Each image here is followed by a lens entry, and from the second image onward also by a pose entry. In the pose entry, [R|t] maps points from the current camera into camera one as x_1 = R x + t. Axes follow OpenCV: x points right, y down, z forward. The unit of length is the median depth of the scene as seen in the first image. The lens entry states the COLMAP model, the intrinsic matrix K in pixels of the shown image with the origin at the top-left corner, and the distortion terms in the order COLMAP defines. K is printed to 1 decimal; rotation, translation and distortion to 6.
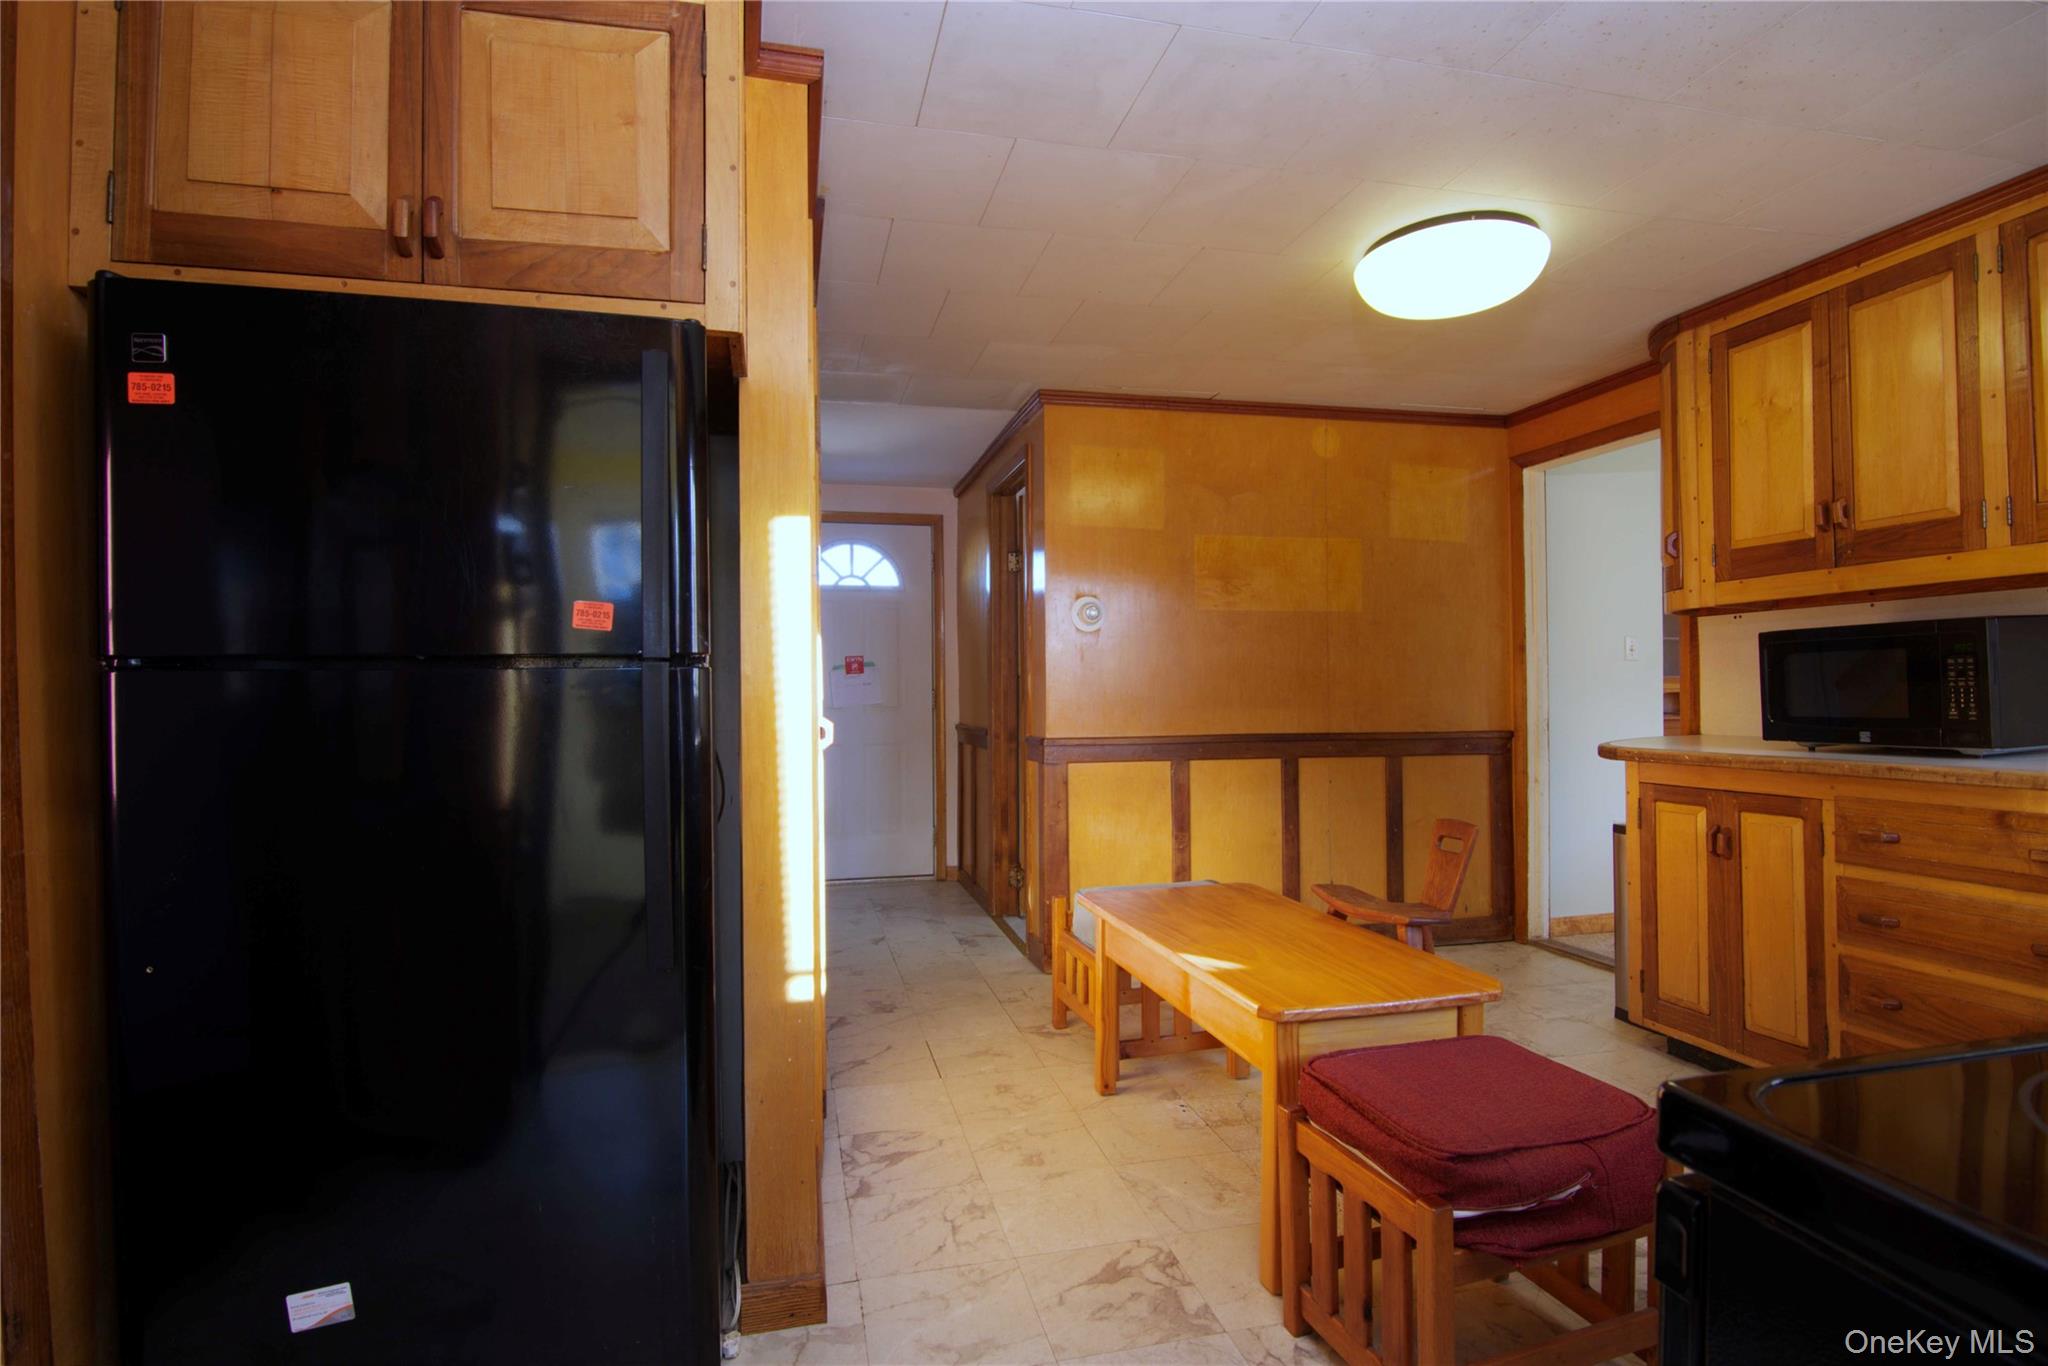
lens RADIAL K [[996.5, 0, 1017.2], [0, 996.5, 684.5], [0, 0, 1]] dist [-0.002330, -0.012476]
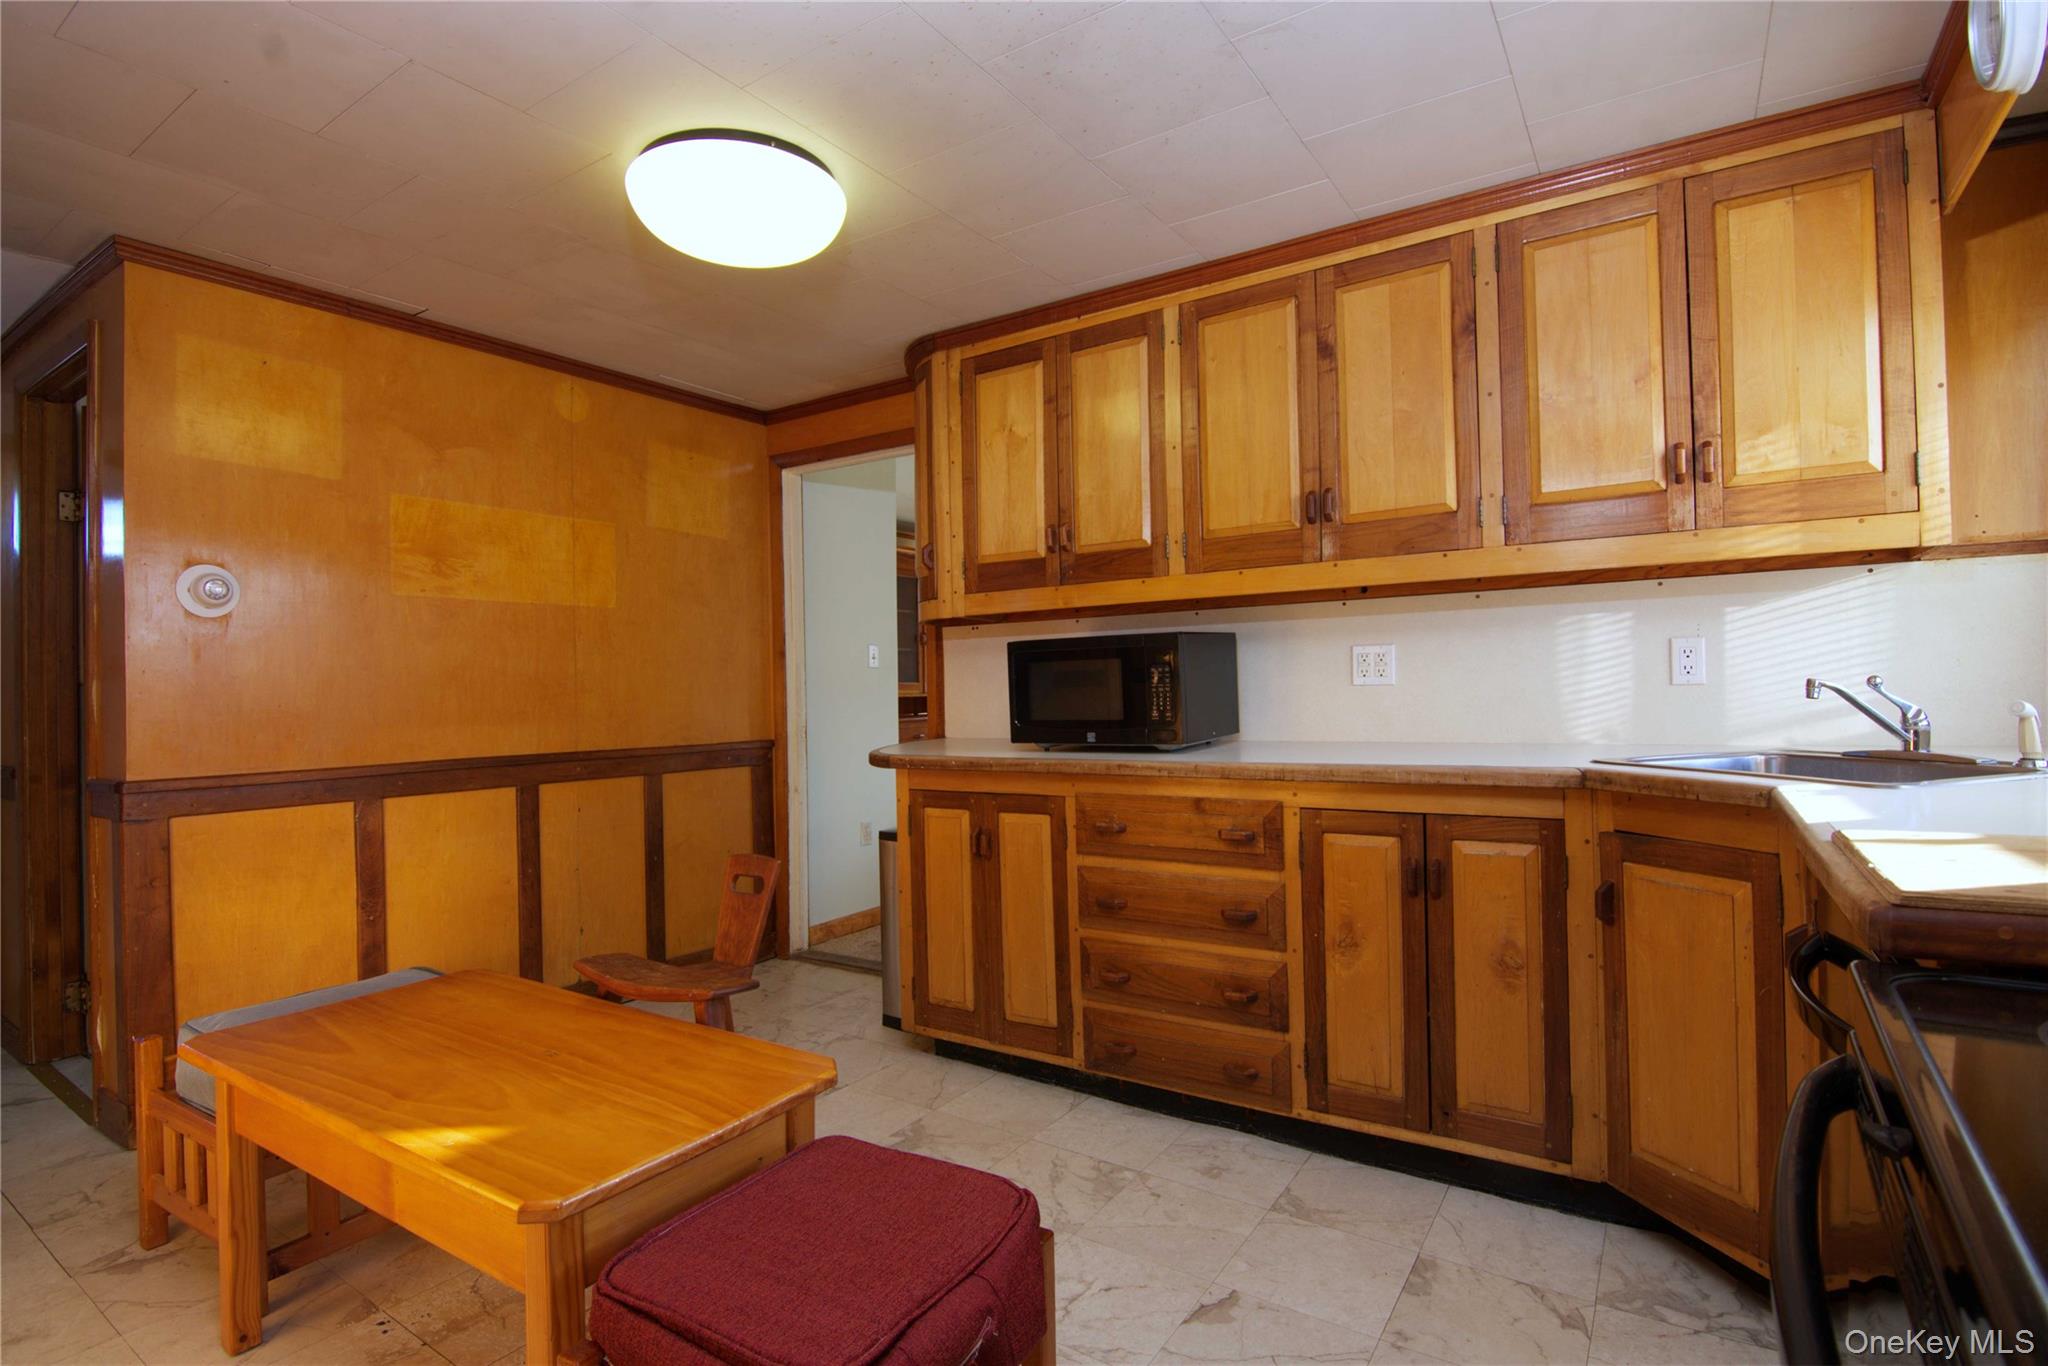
lens RADIAL K [[996.5, 0, 1017.2], [0, 996.5, 684.5], [0, 0, 1]] dist [-0.002330, -0.012476]
pose [[0.737084, -0.002960, 0.675795, 0.028272], [0.007185, 0.999968, -0.003457, -0.002719], [-0.675763, 0.007404, 0.737081, 0.181202]]
